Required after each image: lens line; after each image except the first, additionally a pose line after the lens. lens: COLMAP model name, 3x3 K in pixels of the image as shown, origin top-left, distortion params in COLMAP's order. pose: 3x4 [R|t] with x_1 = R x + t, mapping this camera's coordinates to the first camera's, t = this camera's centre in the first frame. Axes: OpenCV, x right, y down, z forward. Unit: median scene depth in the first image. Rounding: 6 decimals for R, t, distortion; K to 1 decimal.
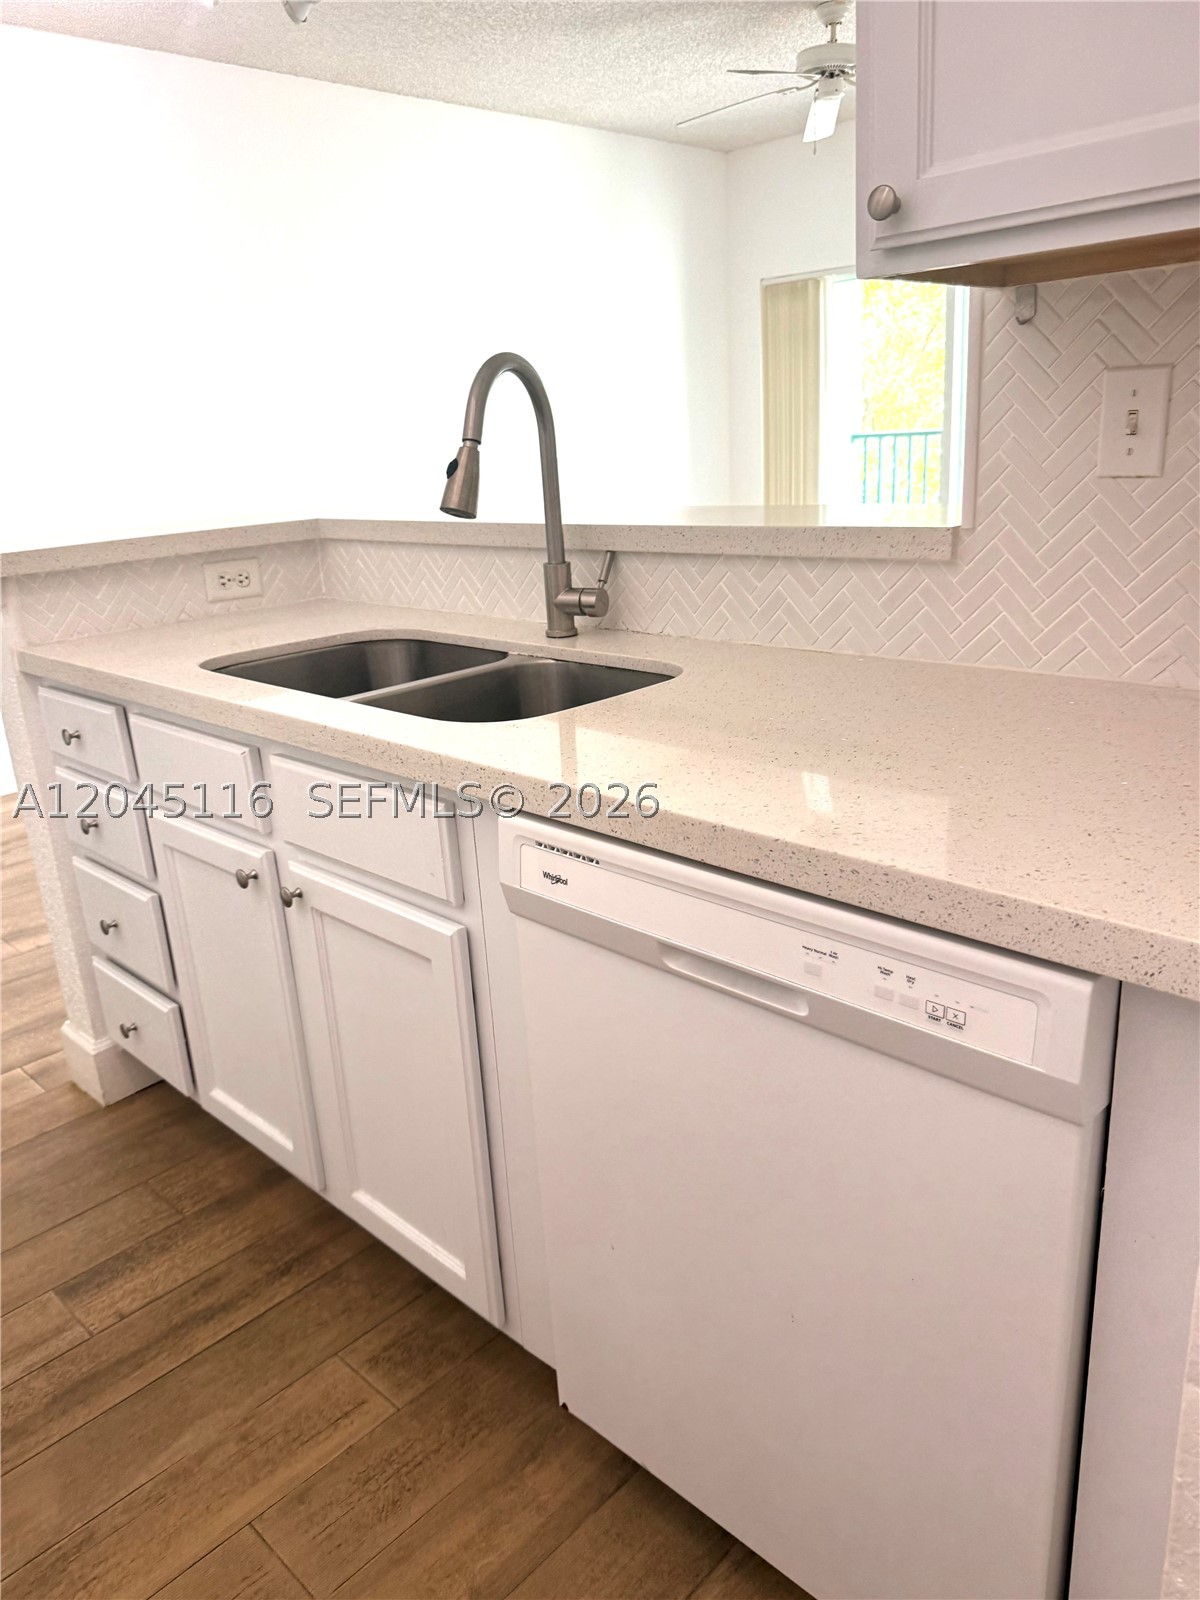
lens RADIAL K [[1139.1, 0, 590.7], [0, 1139.1, 803.0], [0, 0, 1]] dist [-0.001137, -0.004336]
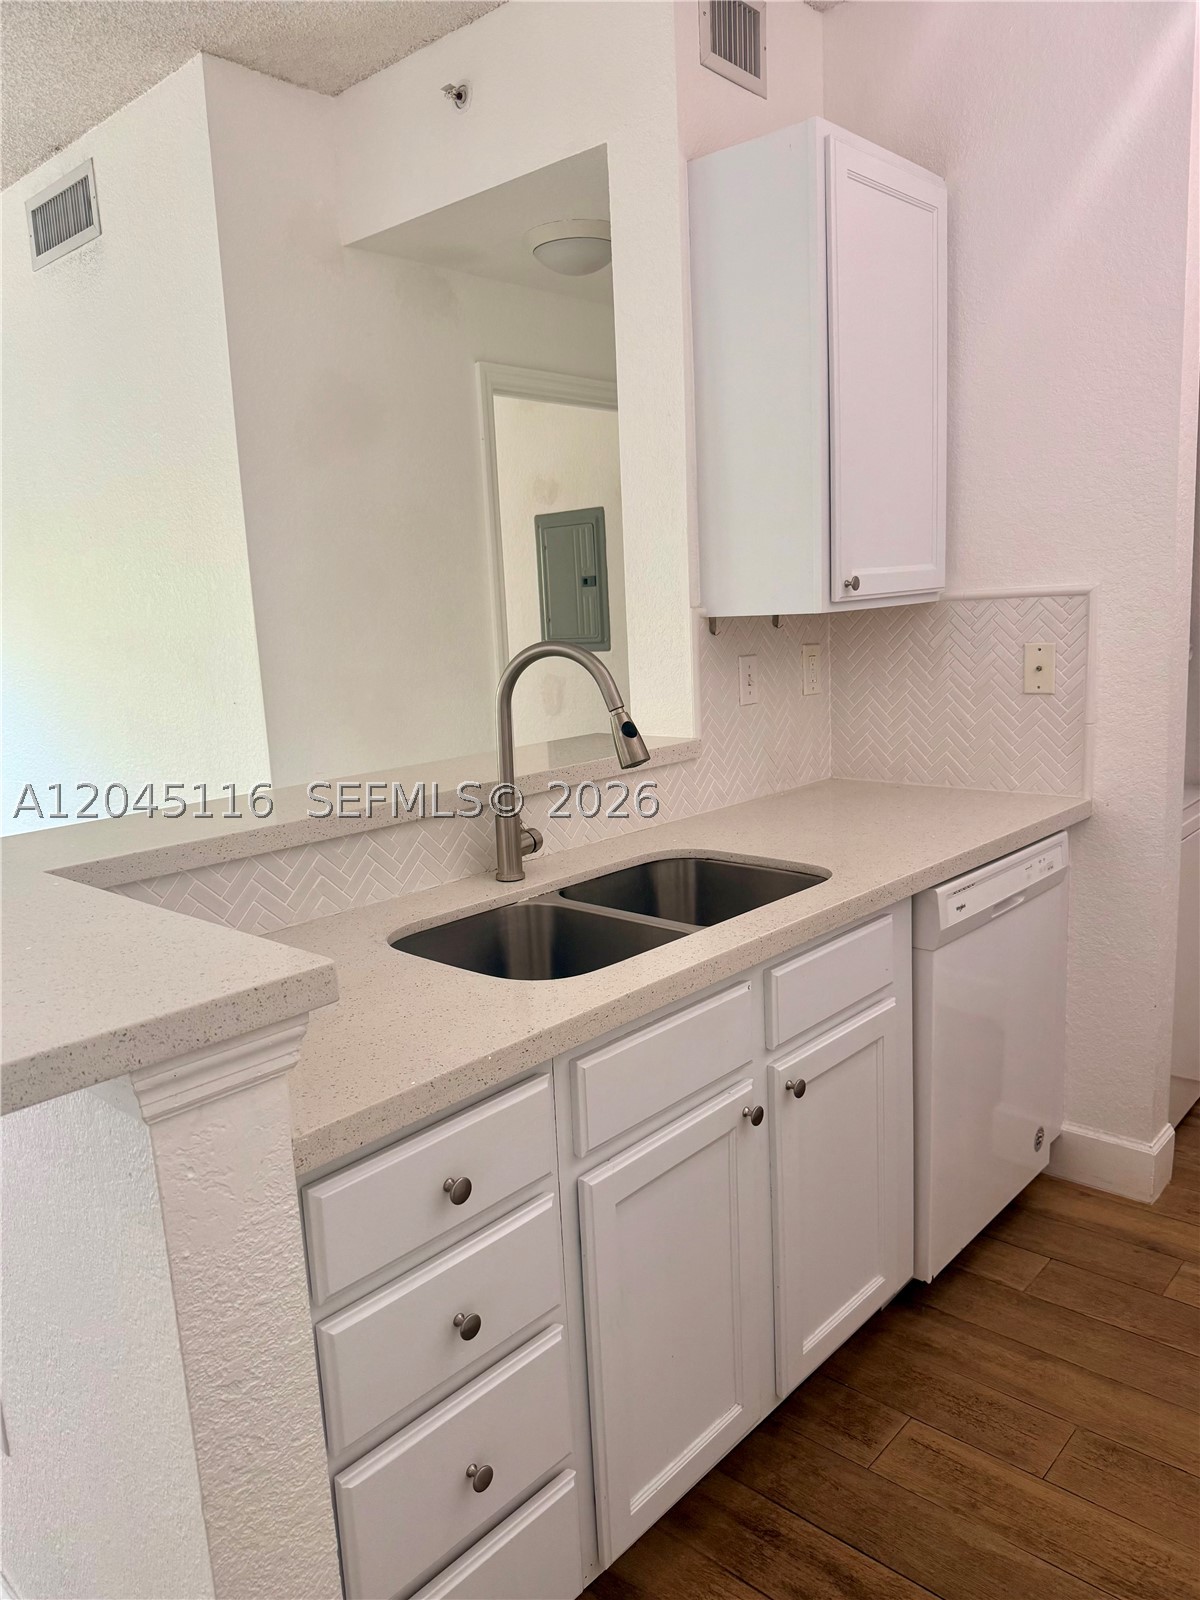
lens RADIAL K [[1139.1, 0, 590.7], [0, 1139.1, 803.0], [0, 0, 1]] dist [-0.001137, -0.004336]
pose [[-0.024245, -0.117814, 0.992740, -1.375831], [0.356410, 0.926761, 0.118688, -0.394766], [-0.934015, 0.356700, 0.019521, 1.088088]]
